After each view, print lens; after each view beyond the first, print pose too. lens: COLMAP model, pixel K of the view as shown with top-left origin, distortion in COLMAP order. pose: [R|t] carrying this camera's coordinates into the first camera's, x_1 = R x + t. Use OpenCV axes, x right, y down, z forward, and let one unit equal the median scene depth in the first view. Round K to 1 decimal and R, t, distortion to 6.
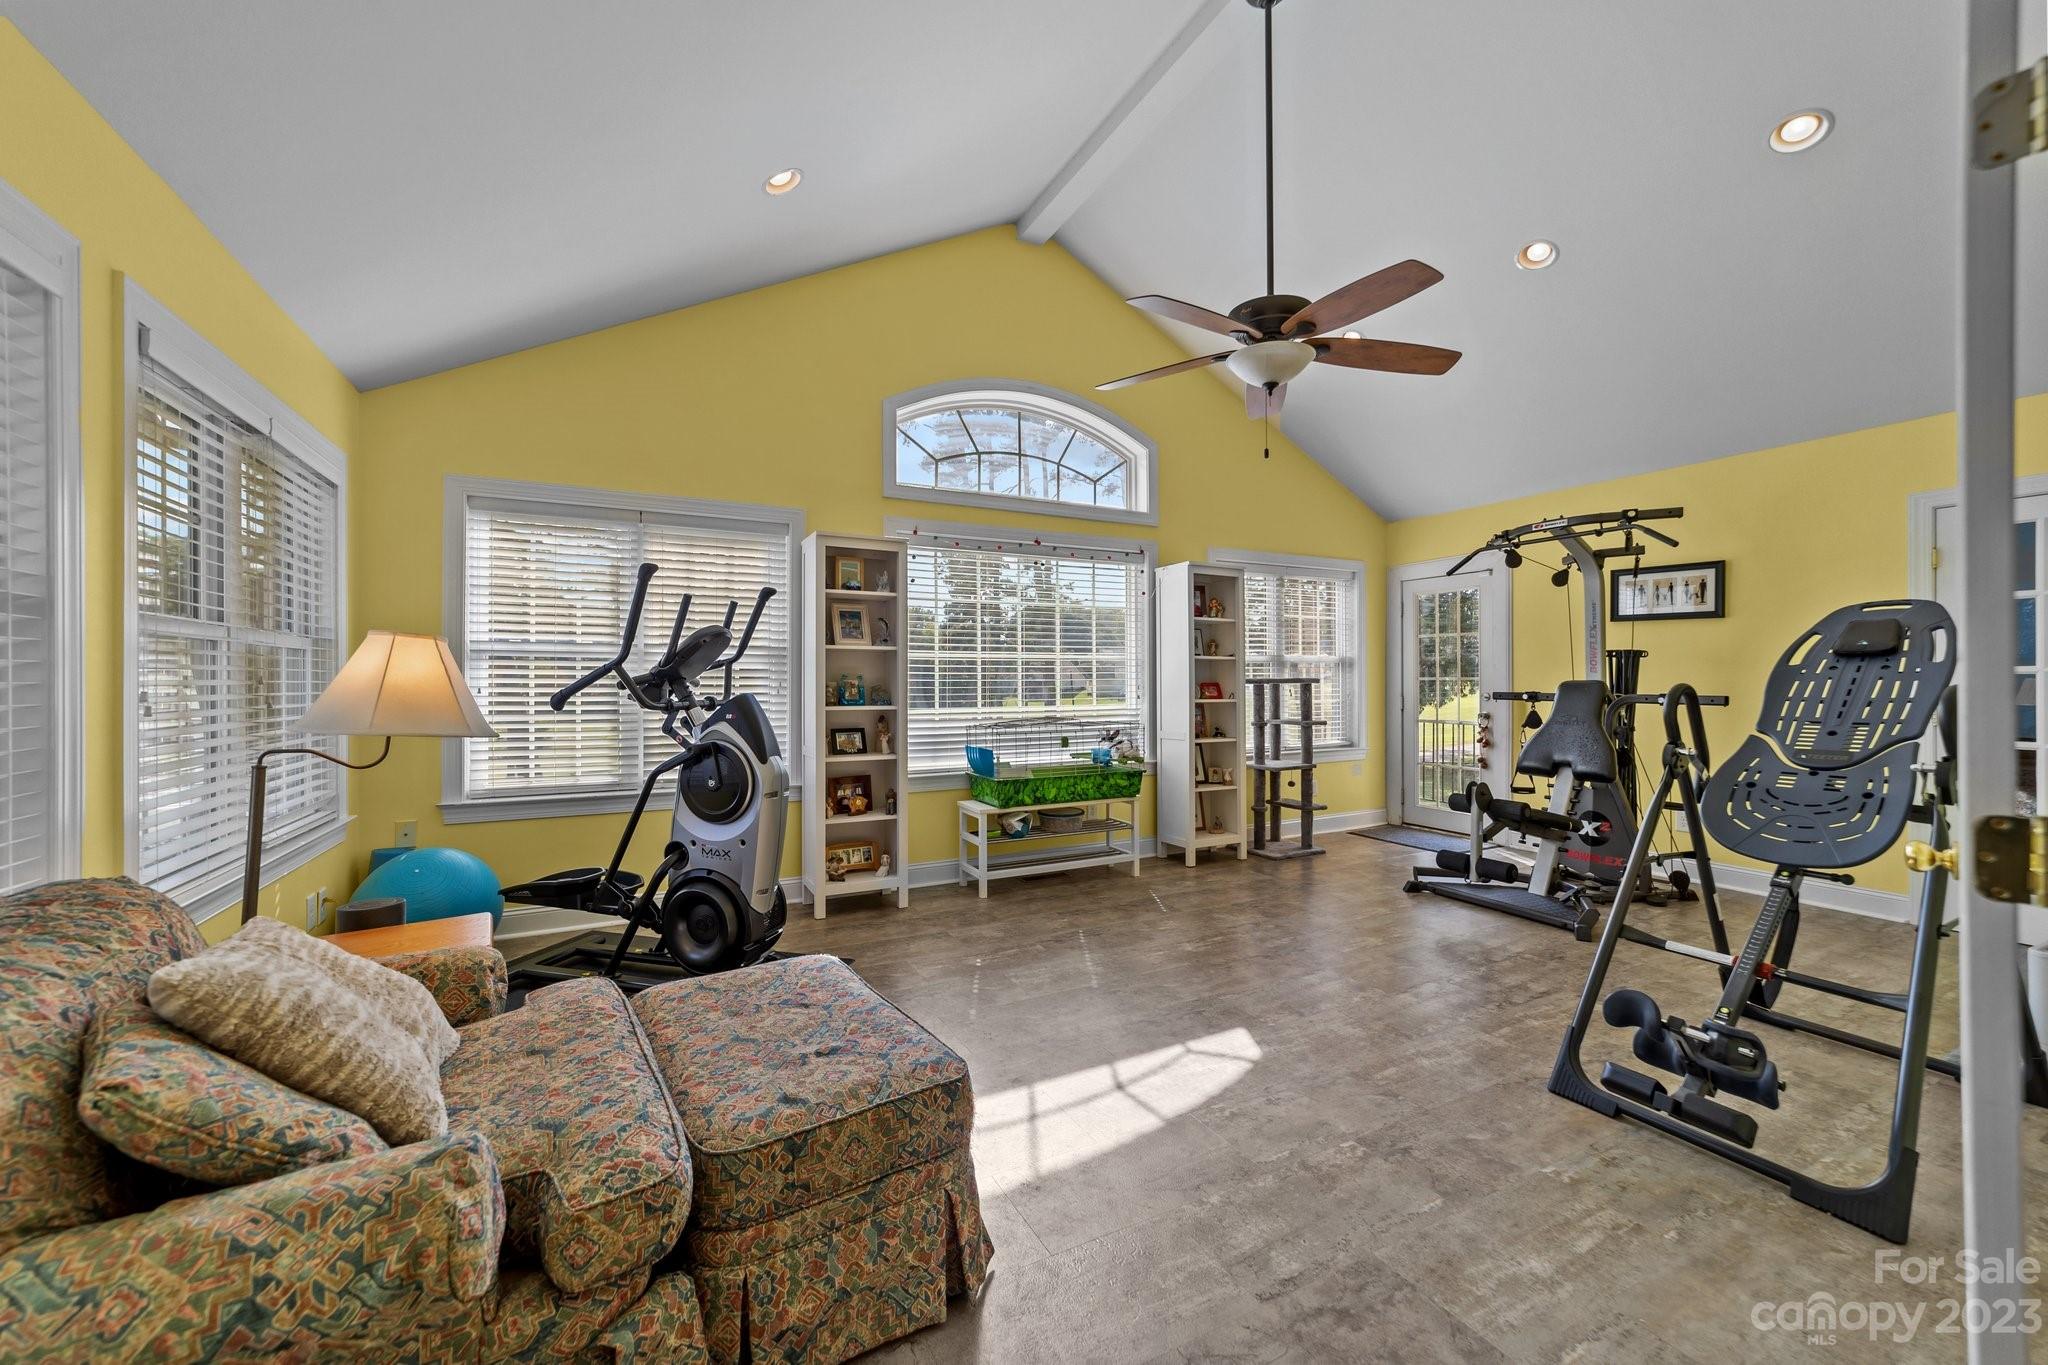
lens RADIAL K [[789.7, 0, 1018.6], [0, 789.7, 675.2], [0, 0, 1]] dist [-0.010217, 0.004992]
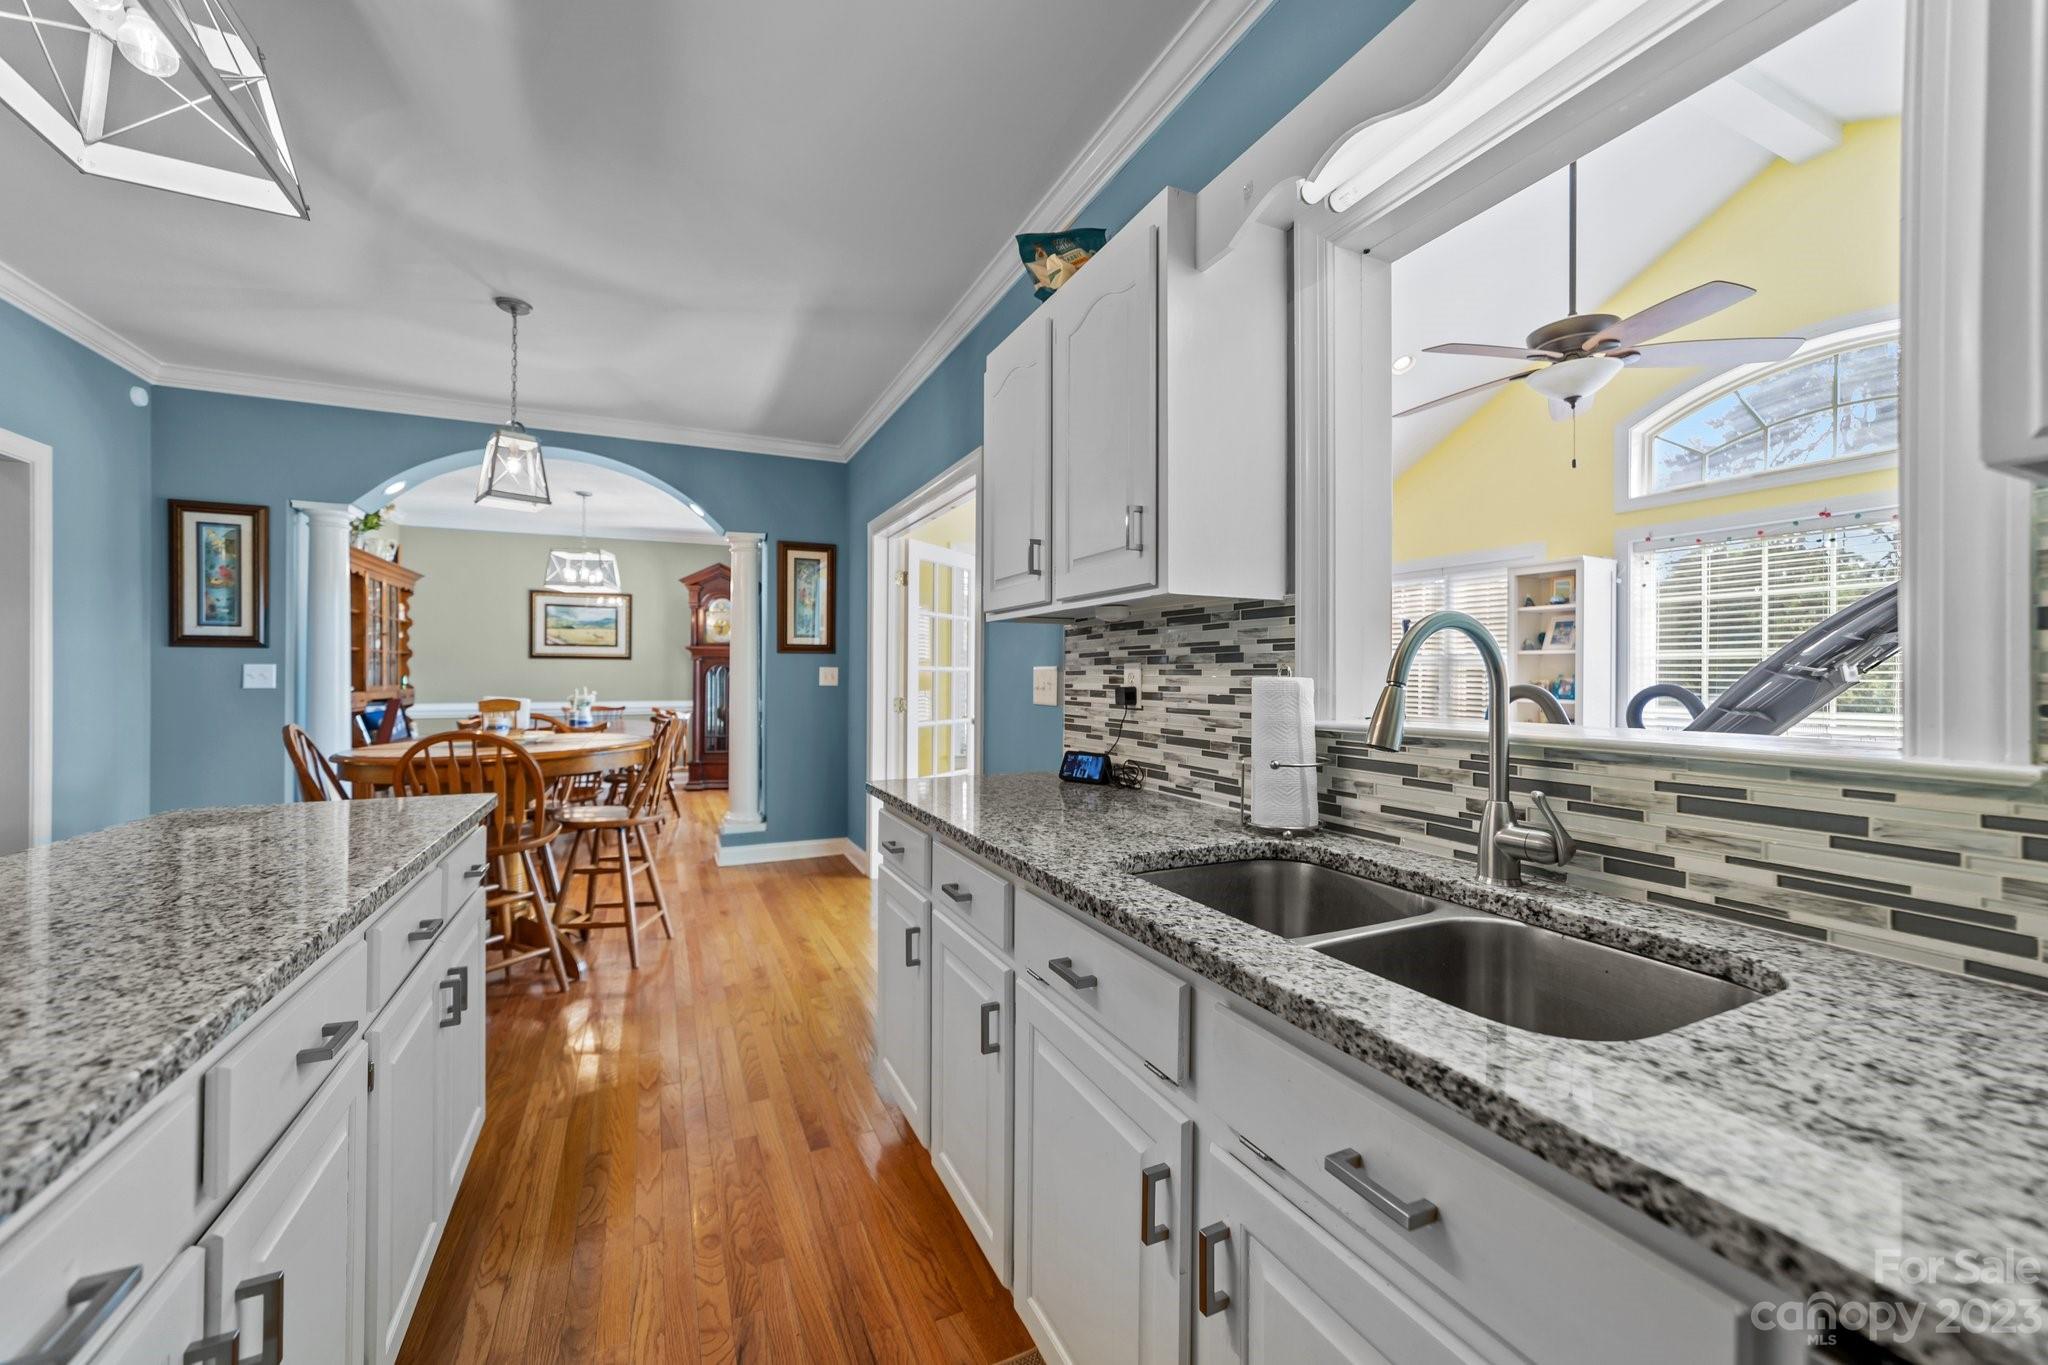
lens RADIAL K [[789.7, 0, 1022.3], [0, 789.7, 673.8], [0, 0, 1]] dist [-0.010217, 0.004992]
pose [[-0.033696, -0.001880, -0.999430, 0.946620], [-0.001621, 0.999997, -0.001826, 0.002021], [0.999431, 0.001558, -0.033699, 0.205839]]
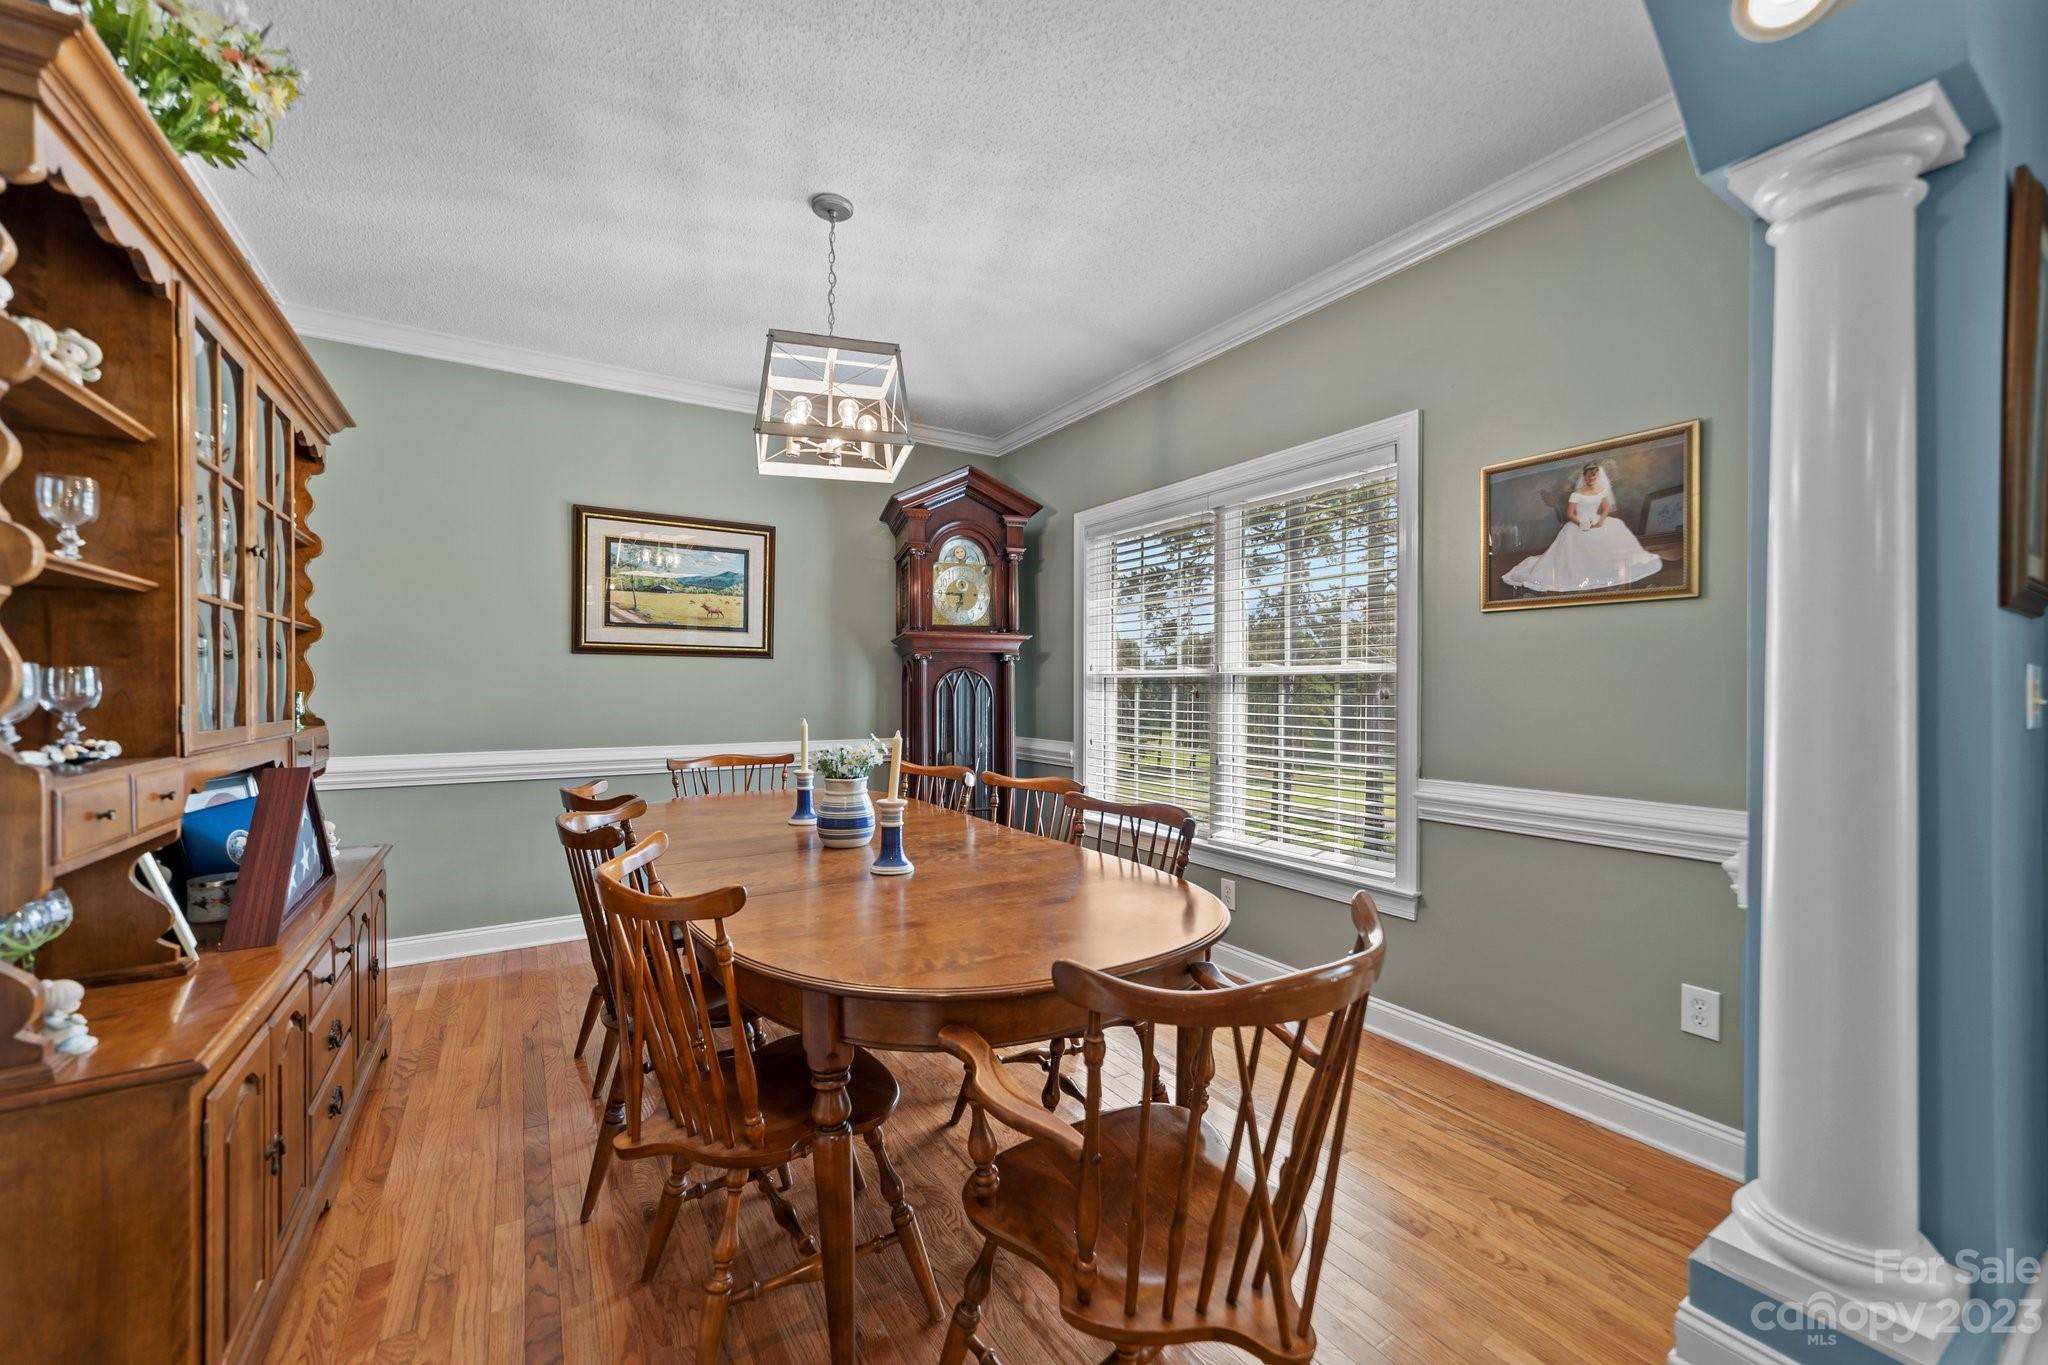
lens RADIAL K [[789.7, 0, 1040.9], [0, 789.7, 691.1], [0, 0, 1]] dist [-0.010217, 0.004992]
pose [[0.103096, 0.006319, -0.994651, 0.080162], [-0.001165, 0.999980, 0.006232, 0.000419], [0.994671, 0.000517, 0.103102, -0.568489]]
